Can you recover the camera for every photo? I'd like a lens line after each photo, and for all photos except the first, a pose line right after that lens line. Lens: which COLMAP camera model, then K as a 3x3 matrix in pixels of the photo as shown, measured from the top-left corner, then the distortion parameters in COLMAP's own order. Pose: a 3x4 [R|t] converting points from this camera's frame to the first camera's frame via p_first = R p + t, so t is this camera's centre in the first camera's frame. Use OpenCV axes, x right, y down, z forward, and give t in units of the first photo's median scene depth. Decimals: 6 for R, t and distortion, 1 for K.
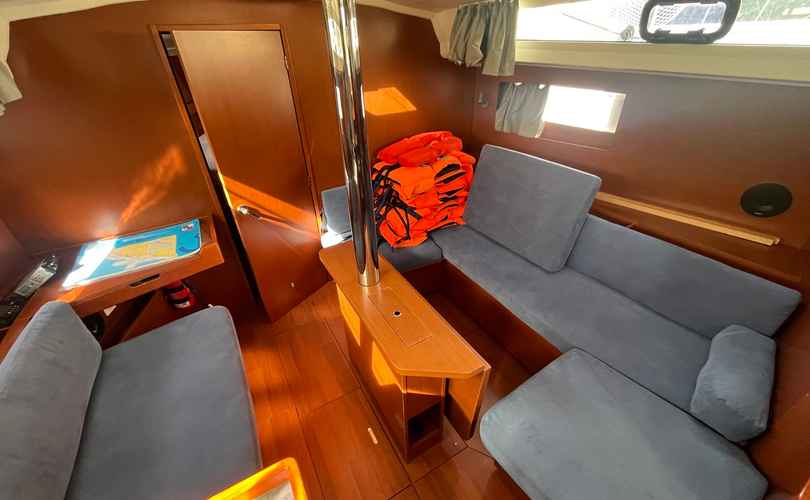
lens RADIAL K [[328.5, 0, 405.0], [0, 328.5, 250.0], [0, 0, 1]] dist [-0.002109, -0.000394]
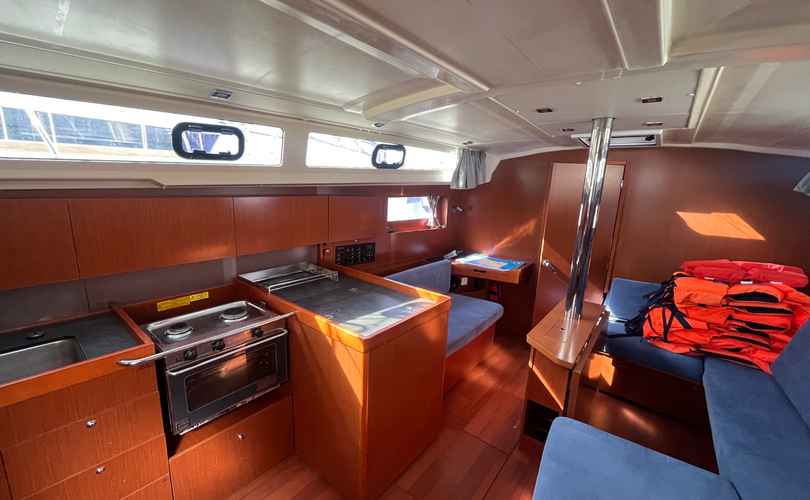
lens RADIAL K [[328.4, 0, 405.0], [0, 328.4, 250.0], [0, 0, 1]] dist [-0.000325, 0.000200]
pose [[0.369264, 0.232429, -0.899789, 0.562361], [-0.539234, 0.842147, -0.003756, 0.169202], [0.756882, 0.486584, 0.436309, -0.185255]]
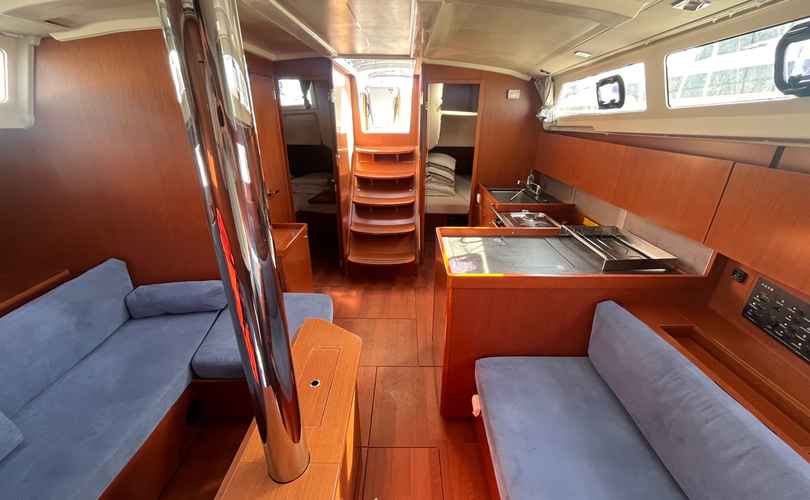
lens RADIAL K [[328.5, 0, 405.0], [0, 328.5, 250.0], [0, 0, 1]] dist [-0.002109, -0.000394]
pose [[-0.865414, -0.171197, 0.470904, -0.334732], [0.283626, 0.607382, 0.742054, -0.336559], [-0.413056, 0.775744, -0.477081, 0.628792]]
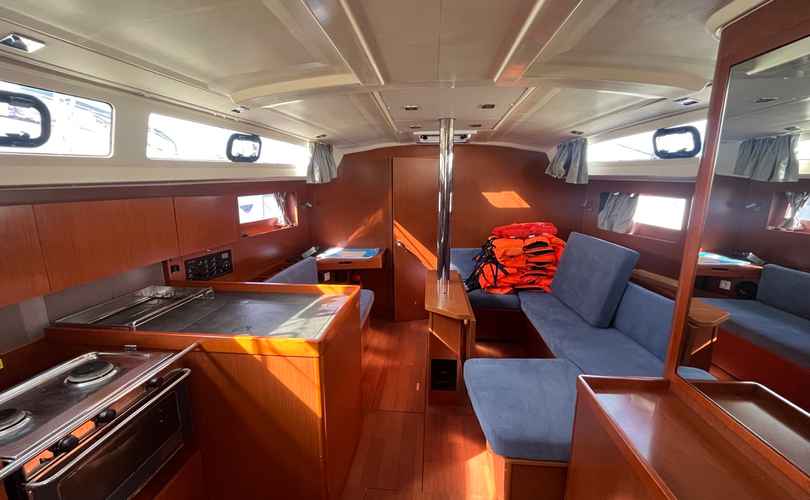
lens RADIAL K [[328.5, 0, 405.0], [0, 328.5, 250.0], [0, 0, 1]] dist [-0.002109, -0.000394]
pose [[0.821742, 0.140119, -0.552365, 0.438494], [-0.324002, 0.912263, -0.250597, 0.293706], [0.468789, 0.384894, 0.795043, -0.330687]]
